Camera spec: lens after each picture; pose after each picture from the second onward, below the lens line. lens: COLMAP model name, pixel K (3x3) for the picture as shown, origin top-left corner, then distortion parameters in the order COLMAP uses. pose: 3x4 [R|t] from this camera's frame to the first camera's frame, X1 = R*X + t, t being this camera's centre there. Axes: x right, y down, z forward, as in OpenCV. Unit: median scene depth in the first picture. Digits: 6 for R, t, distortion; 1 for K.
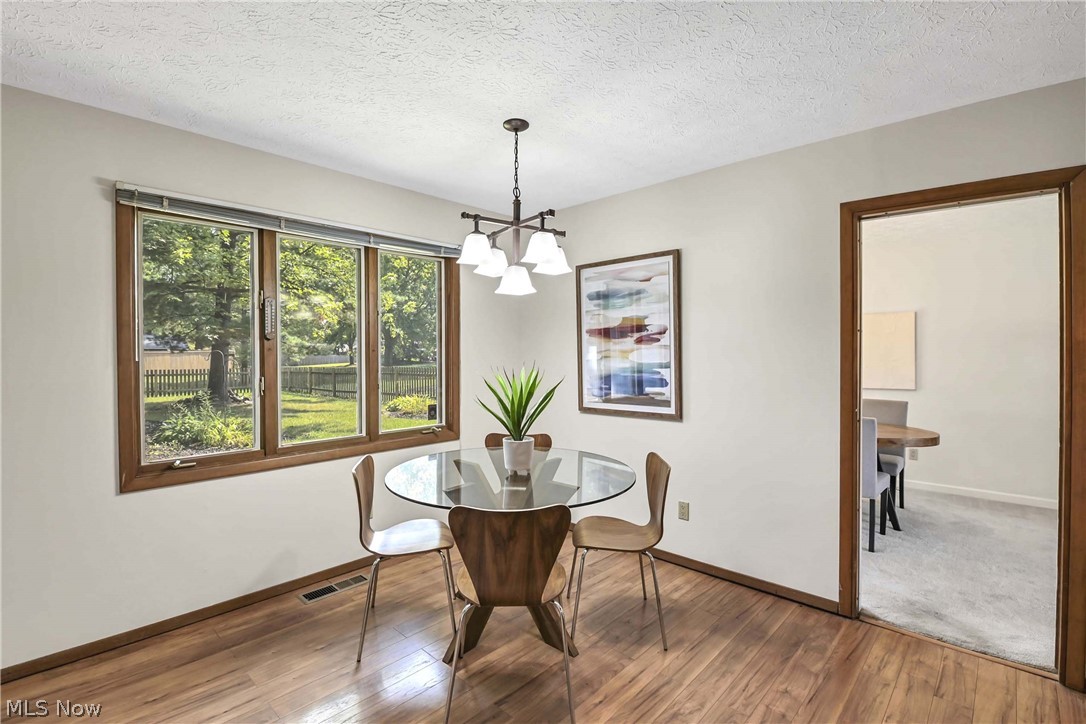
lens RADIAL K [[492.6, 0, 546.1], [0, 492.6, 364.5], [0, 0, 1]] dist [-0.009332, -0.001719]
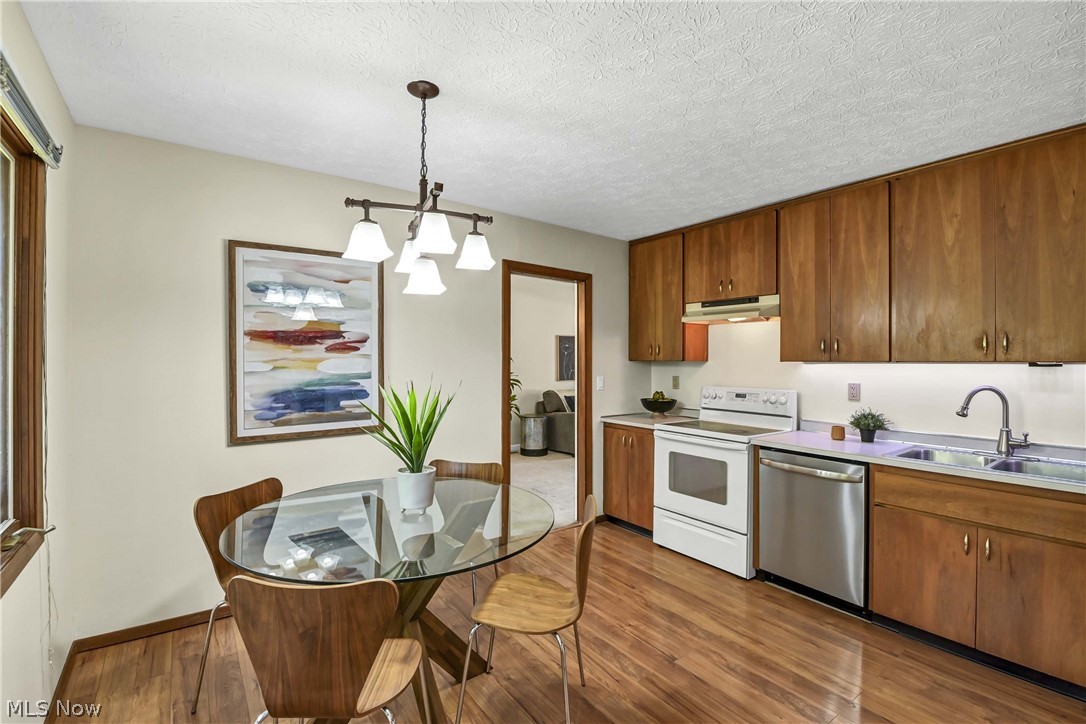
lens RADIAL K [[498.3, 0, 541.9], [0, 498.3, 360.6], [0, 0, 1]] dist [0.000527, -0.000103]
pose [[0.187412, -0.004545, 0.982271, -0.895727], [0.011693, 0.999929, 0.002395, -0.036002], [-0.982212, 0.011037, 0.187452, 0.679415]]
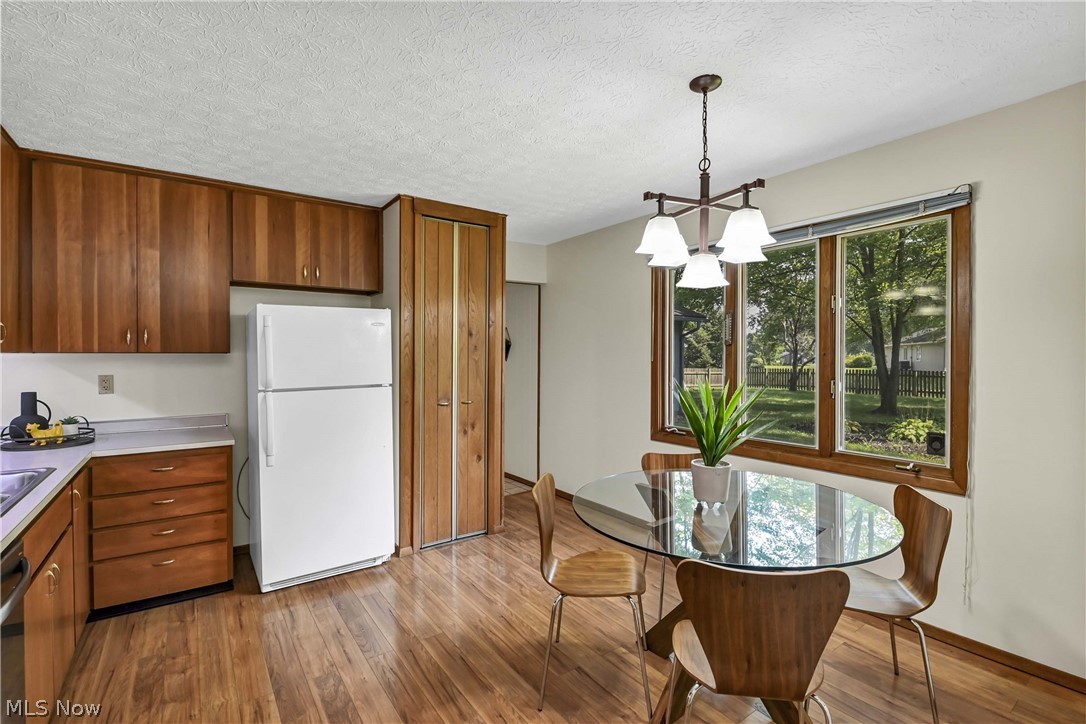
lens RADIAL K [[498.3, 0, 541.5], [0, 498.3, 360.8], [0, 0, 1]] dist [0.000527, -0.000103]
pose [[0.978783, -0.003988, -0.204859, -0.157488], [0.001867, 0.999943, -0.010545, -0.009184], [0.204889, 0.009939, 0.978735, 0.118410]]
